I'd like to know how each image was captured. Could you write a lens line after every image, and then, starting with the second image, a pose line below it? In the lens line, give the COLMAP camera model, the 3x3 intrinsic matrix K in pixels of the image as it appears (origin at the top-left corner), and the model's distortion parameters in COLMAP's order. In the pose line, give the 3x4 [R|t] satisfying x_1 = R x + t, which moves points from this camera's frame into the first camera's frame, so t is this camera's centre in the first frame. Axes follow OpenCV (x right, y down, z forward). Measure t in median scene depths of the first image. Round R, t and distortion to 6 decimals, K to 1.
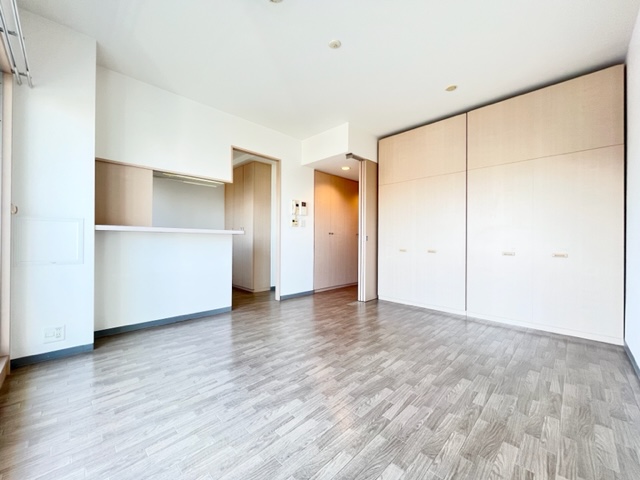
lens RADIAL K [[257.5, 0, 319.3], [0, 257.5, 237.6], [0, 0, 1]] dist [-0.001856, -0.000841]
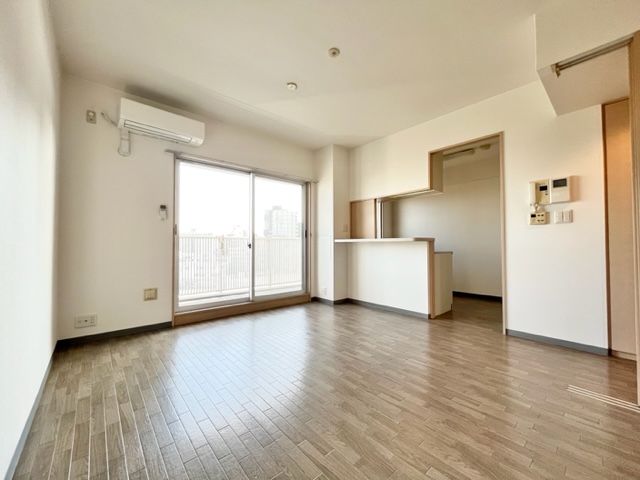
lens RADIAL K [[257.5, 0, 321.6], [0, 257.5, 252.1], [0, 0, 1]] dist [-0.001856, -0.000841]
pose [[-0.063270, 0.014225, -0.997895, 1.942969], [0.010139, 0.999856, 0.013611, 0.027783], [0.997945, -0.009256, -0.063405, 1.915073]]
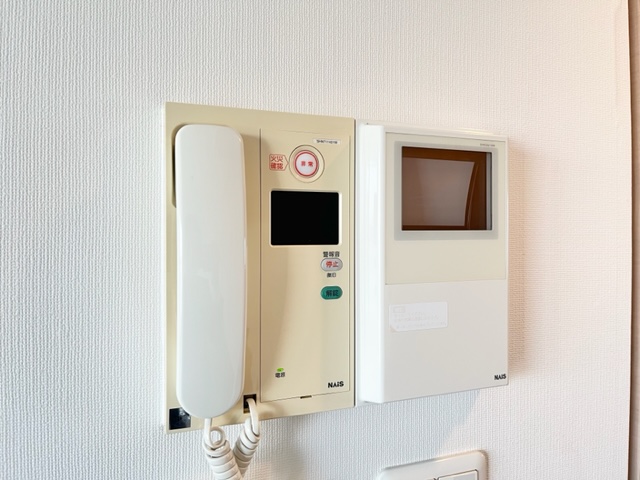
lens RADIAL K [[485.4, 0, 319.9], [0, 485.4, 239.8], [0, 0, 1]] dist [0.001349, 0.000106]
pose [[0.914790, -0.003628, -0.403913, -0.164106], [0.004211, 0.999991, 0.000555, -0.437347], [0.403907, -0.002209, 0.914797, 3.322516]]
